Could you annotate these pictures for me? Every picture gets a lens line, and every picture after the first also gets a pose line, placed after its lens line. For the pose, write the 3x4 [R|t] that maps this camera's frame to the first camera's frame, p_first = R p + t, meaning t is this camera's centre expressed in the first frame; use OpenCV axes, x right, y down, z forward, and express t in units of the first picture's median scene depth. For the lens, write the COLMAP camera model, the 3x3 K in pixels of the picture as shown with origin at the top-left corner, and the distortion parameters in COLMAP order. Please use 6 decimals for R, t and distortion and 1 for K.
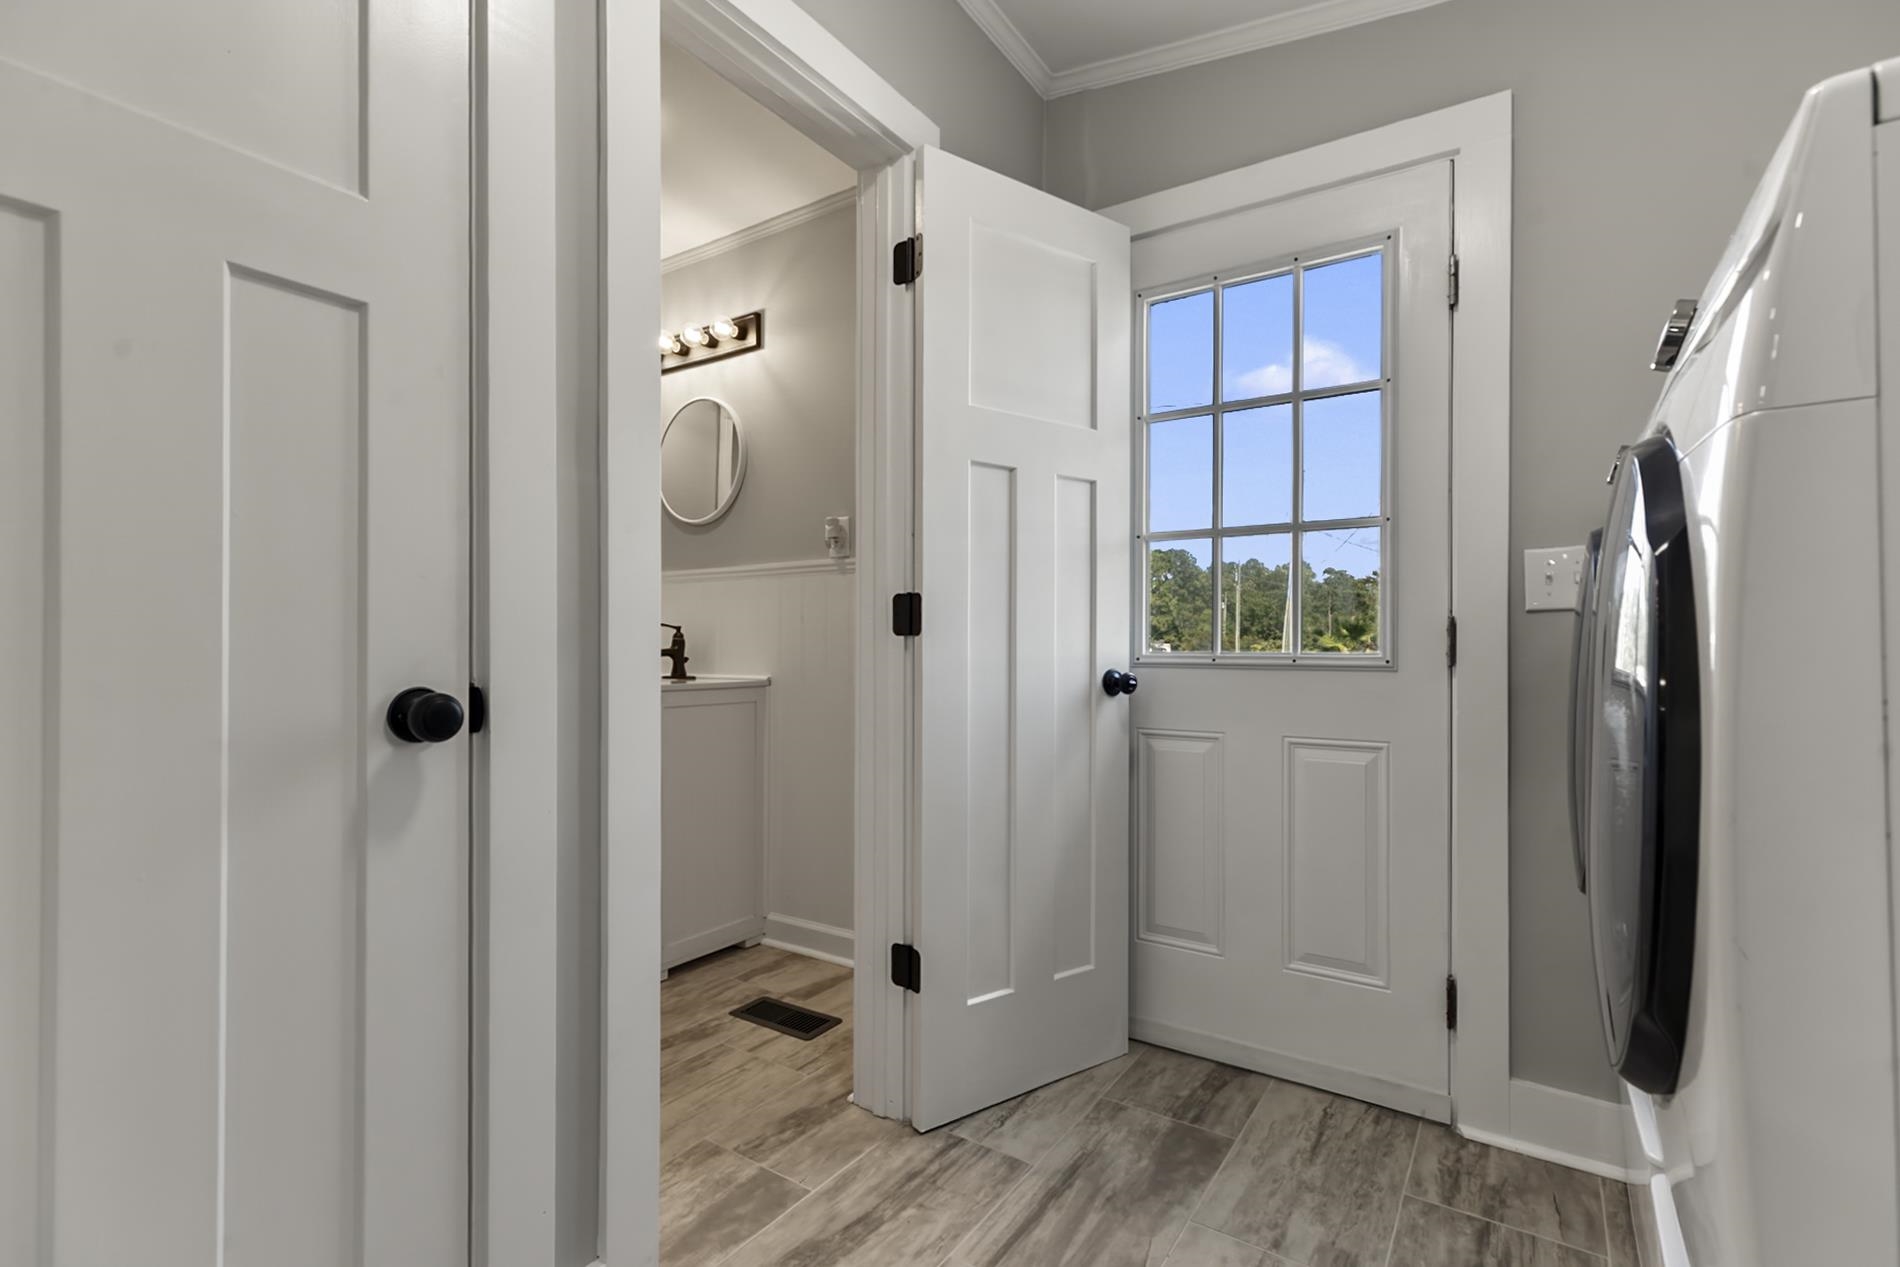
lens RADIAL K [[869.2, 0, 952.7], [0, 869.2, 638.8], [0, 0, 1]] dist [0.008090, 0.000388]
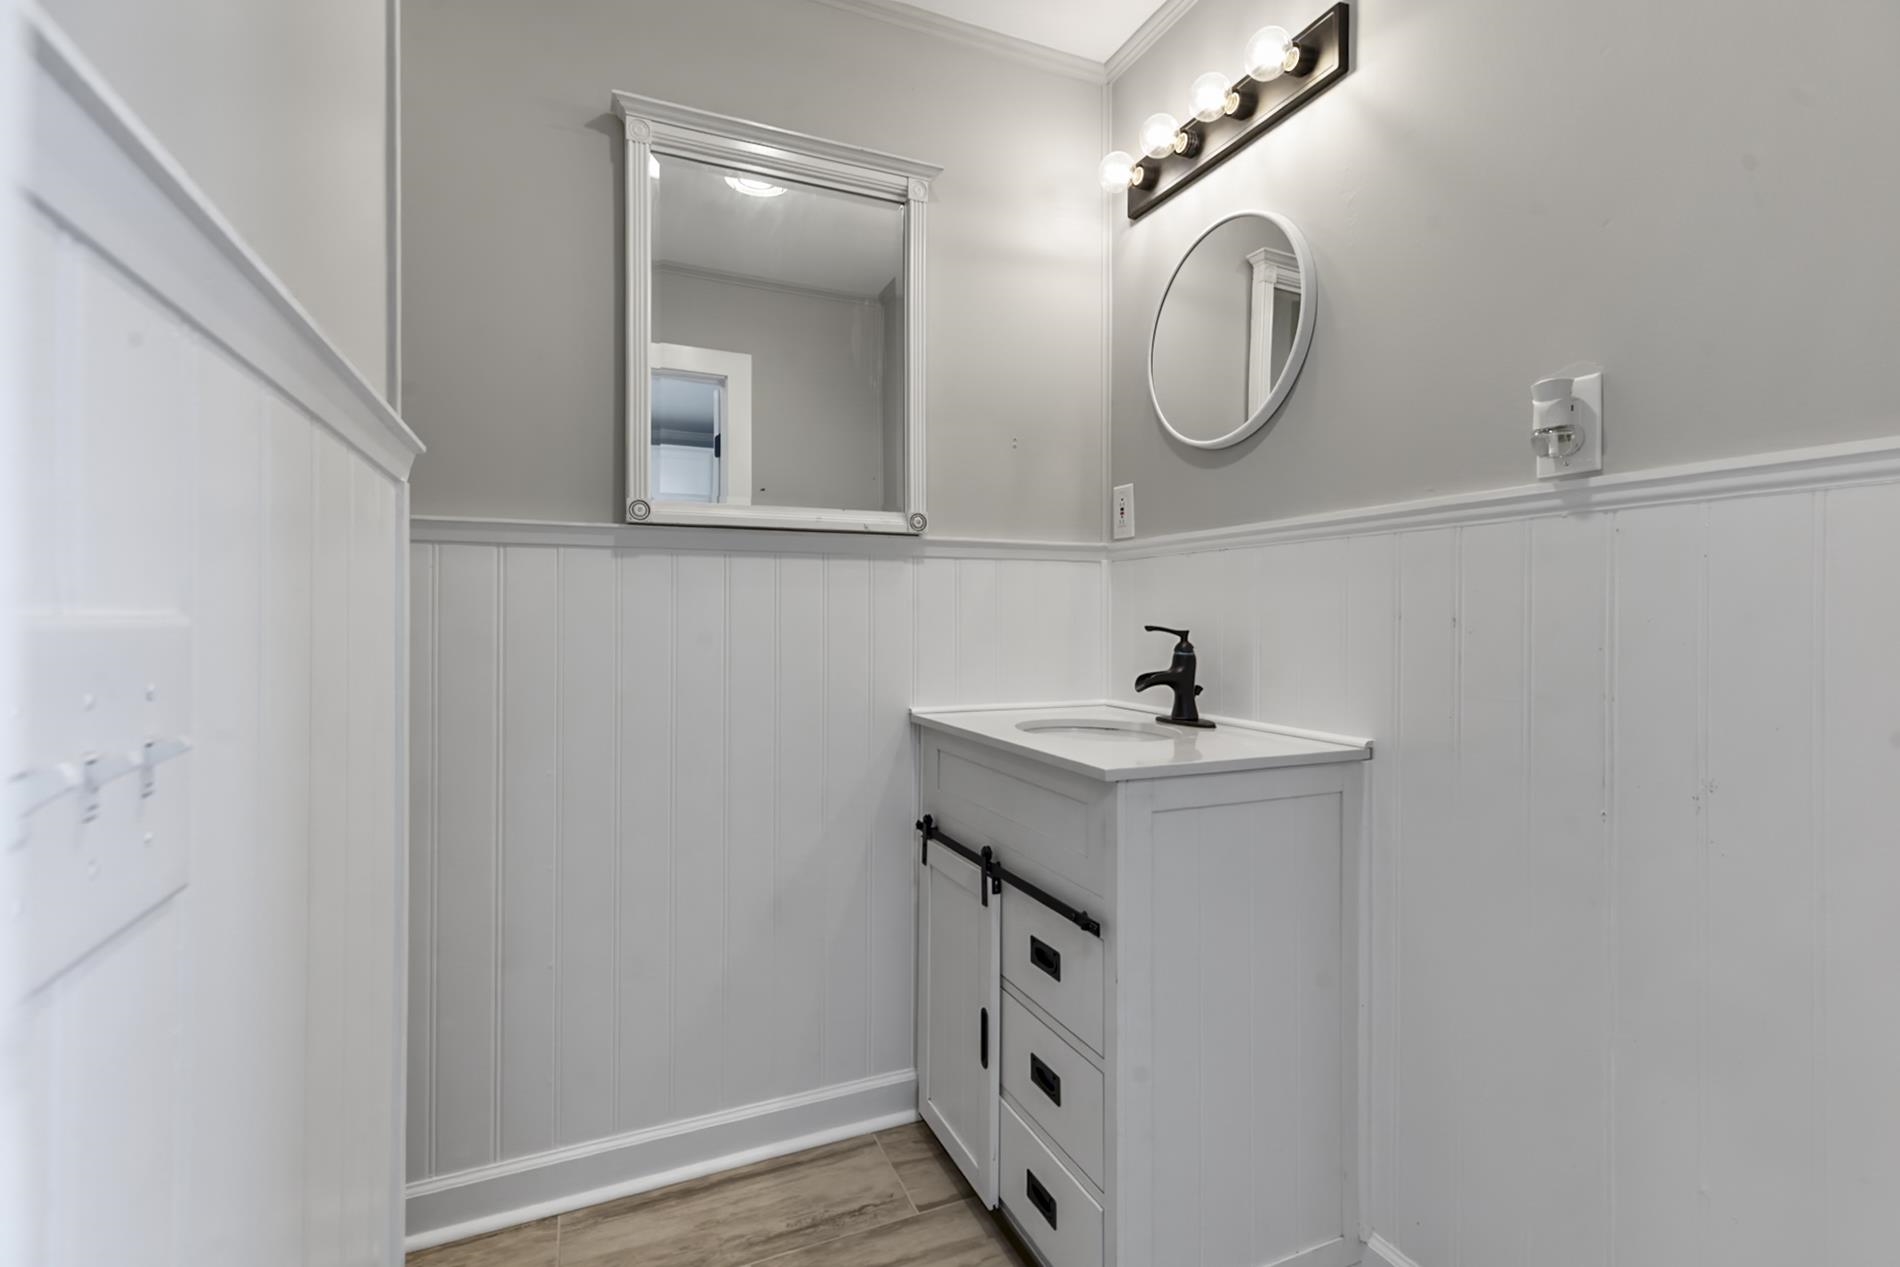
lens RADIAL K [[869.2, 0, 954.4], [0, 869.2, 619.9], [0, 0, 1]] dist [0.008090, 0.000388]
pose [[0.843596, 0.004488, -0.536959, -0.141165], [0.003743, 0.999892, 0.014237, -0.029833], [0.536965, -0.014020, 0.843488, 0.453675]]
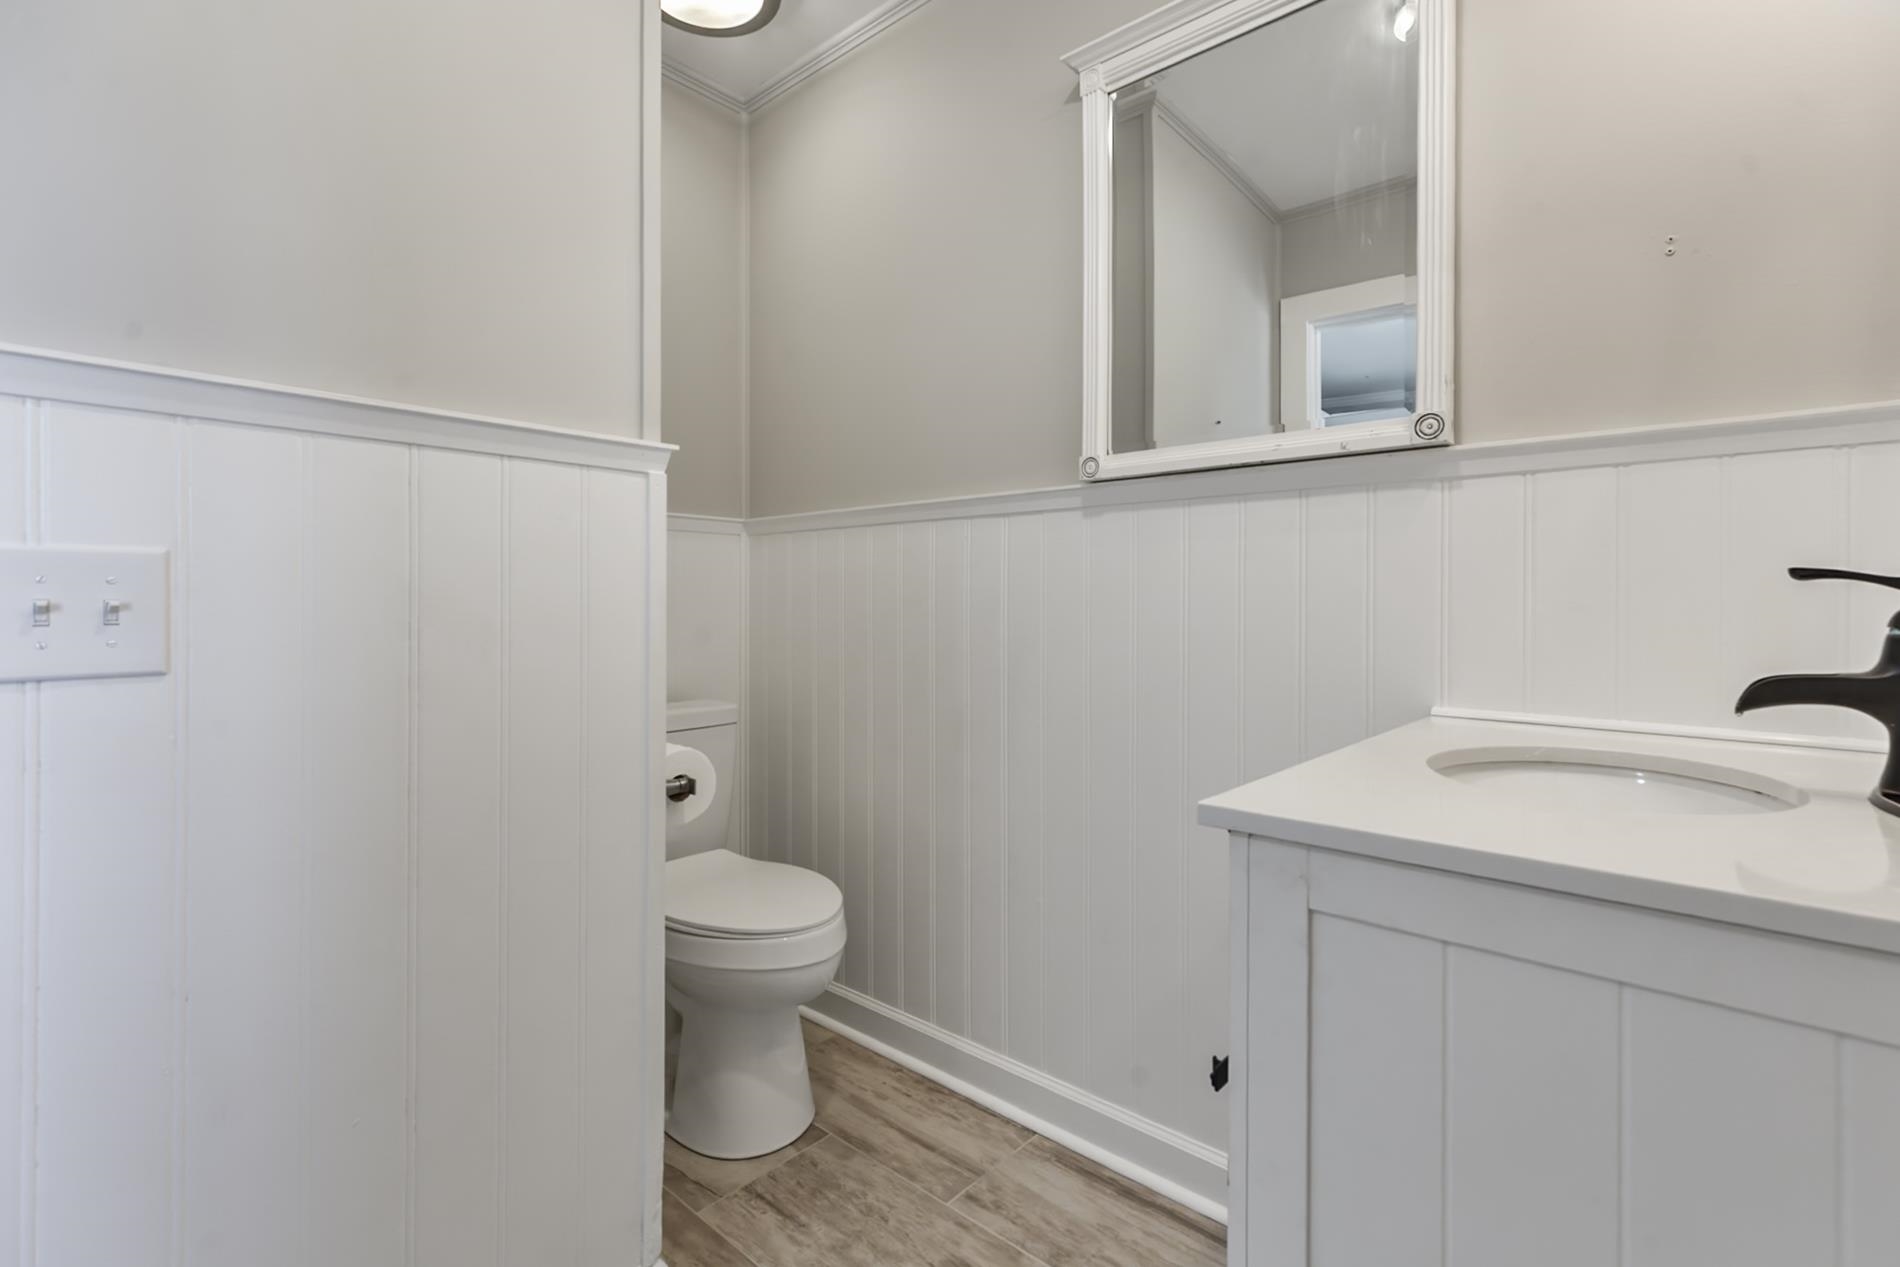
lens RADIAL K [[869.2, 0, 942.7], [0, 869.2, 599.7], [0, 0, 1]] dist [0.008090, 0.000388]
pose [[-0.135435, 0.001936, -0.990784, -0.054005], [0.010435, 0.999945, 0.000527, -0.011057], [0.990731, -0.010268, -0.135447, 0.792348]]
